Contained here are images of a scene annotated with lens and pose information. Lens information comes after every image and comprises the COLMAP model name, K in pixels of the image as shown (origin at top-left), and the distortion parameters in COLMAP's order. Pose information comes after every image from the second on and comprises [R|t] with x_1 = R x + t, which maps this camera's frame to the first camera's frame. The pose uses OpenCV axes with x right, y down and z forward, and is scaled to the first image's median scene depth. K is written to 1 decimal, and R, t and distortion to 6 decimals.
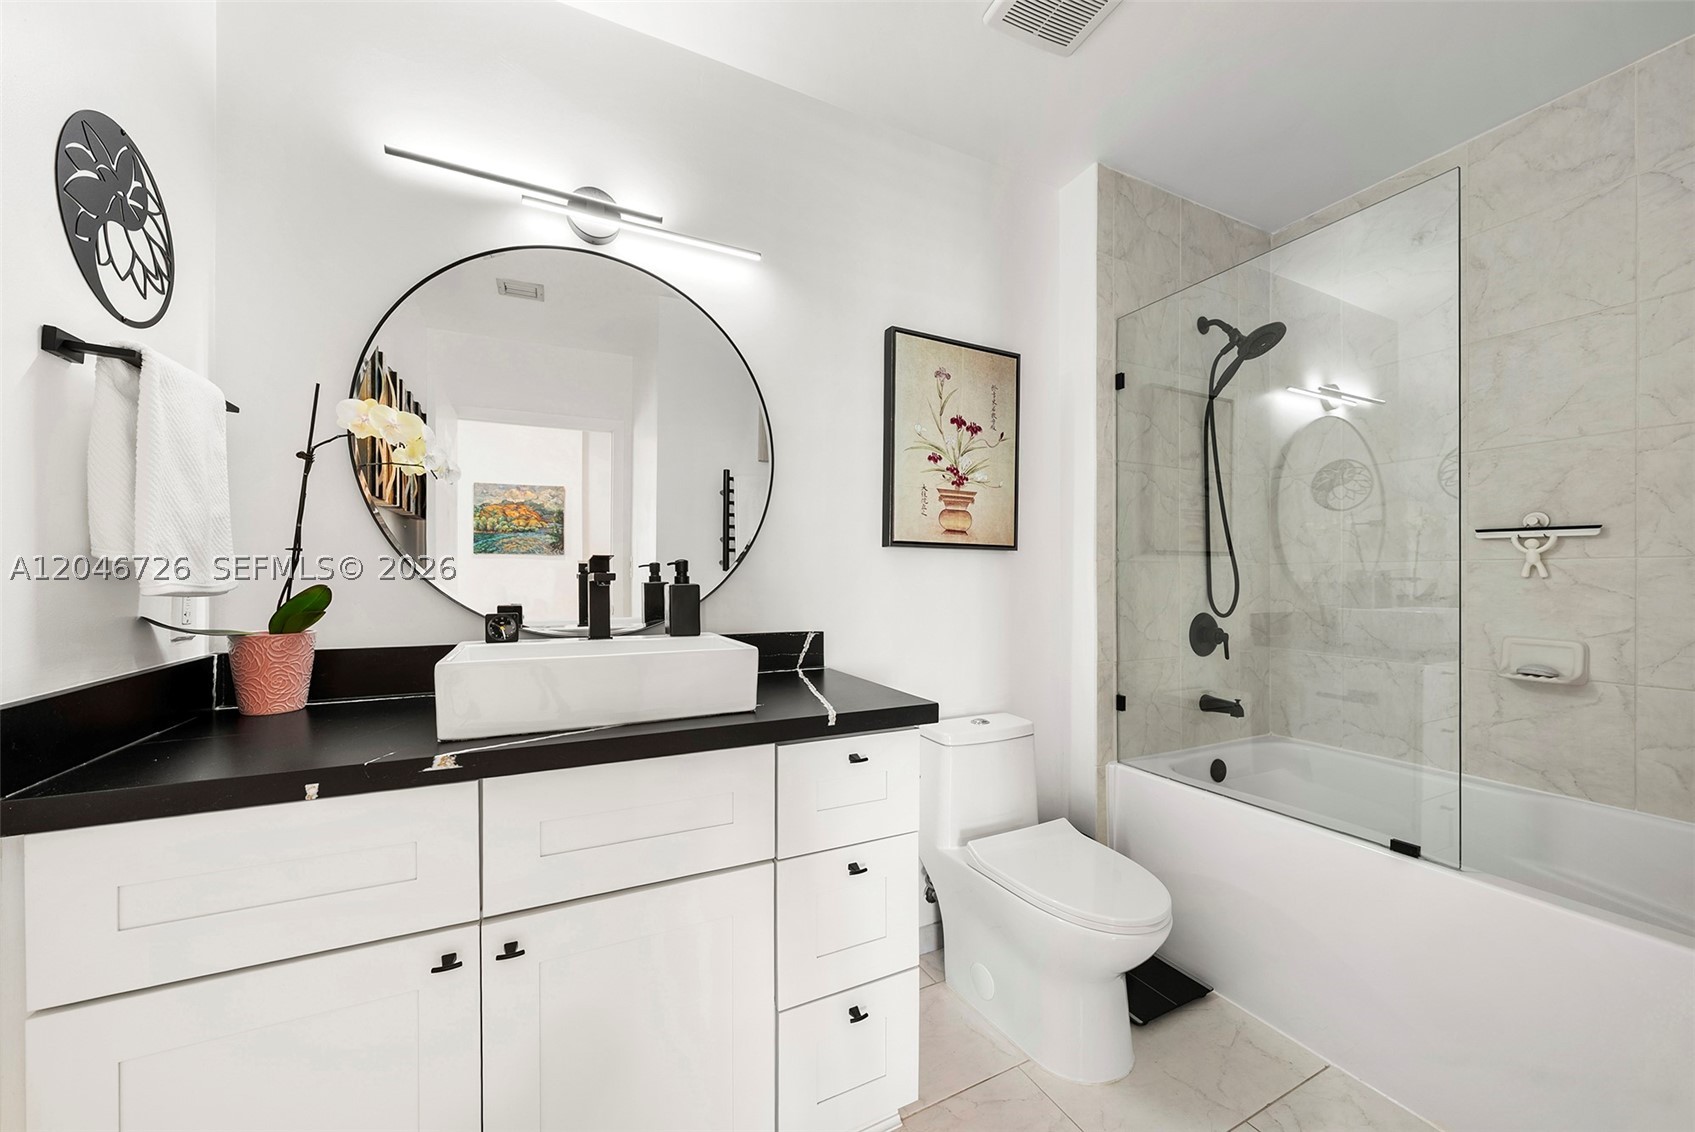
lens RADIAL K [[605.8, 0, 851.4], [0, 605.8, 569.3], [0, 0, 1]] dist [0.000330, 0.000136]
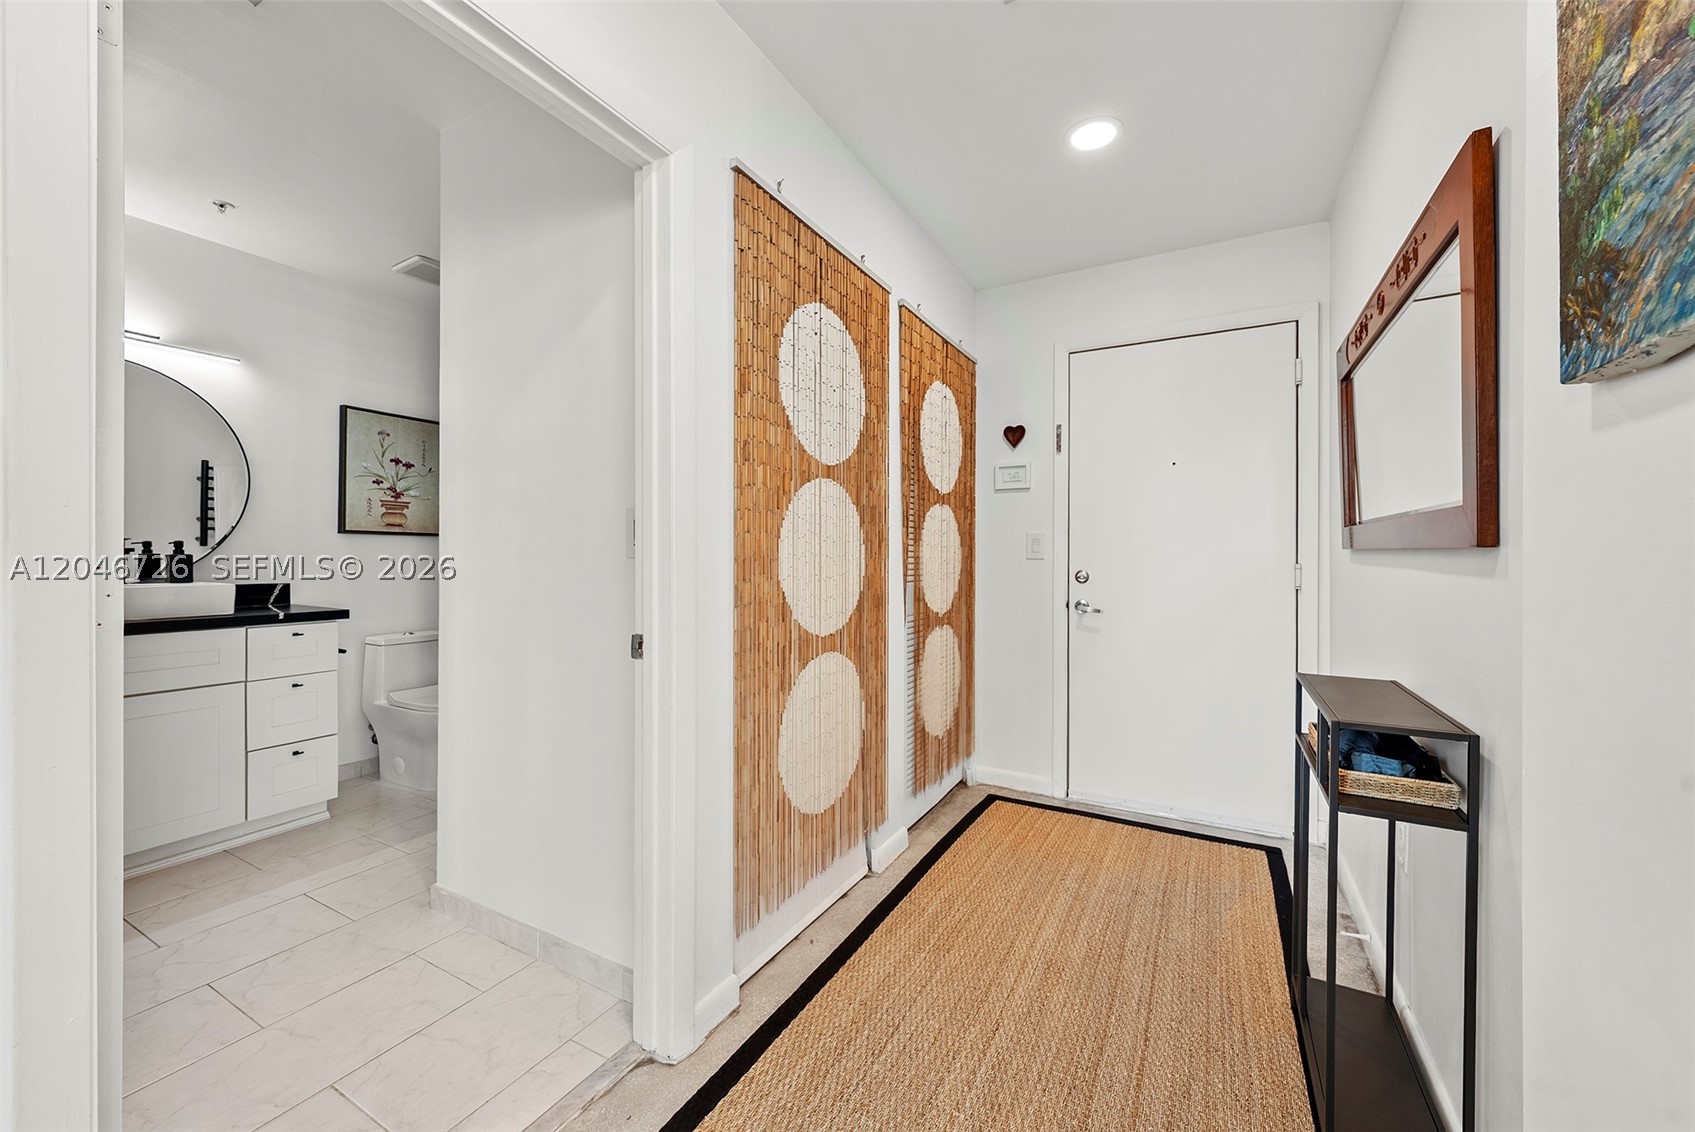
lens RADIAL K [[647.9, 0, 844.1], [0, 647.9, 553.4], [0, 0, 1]] dist [-0.000420, 0.000011]
pose [[0.831089, 0.004634, 0.556120, 0.215297], [-0.009766, 0.999933, 0.006264, -0.006355], [-0.556054, -0.010637, 0.831078, -1.251639]]
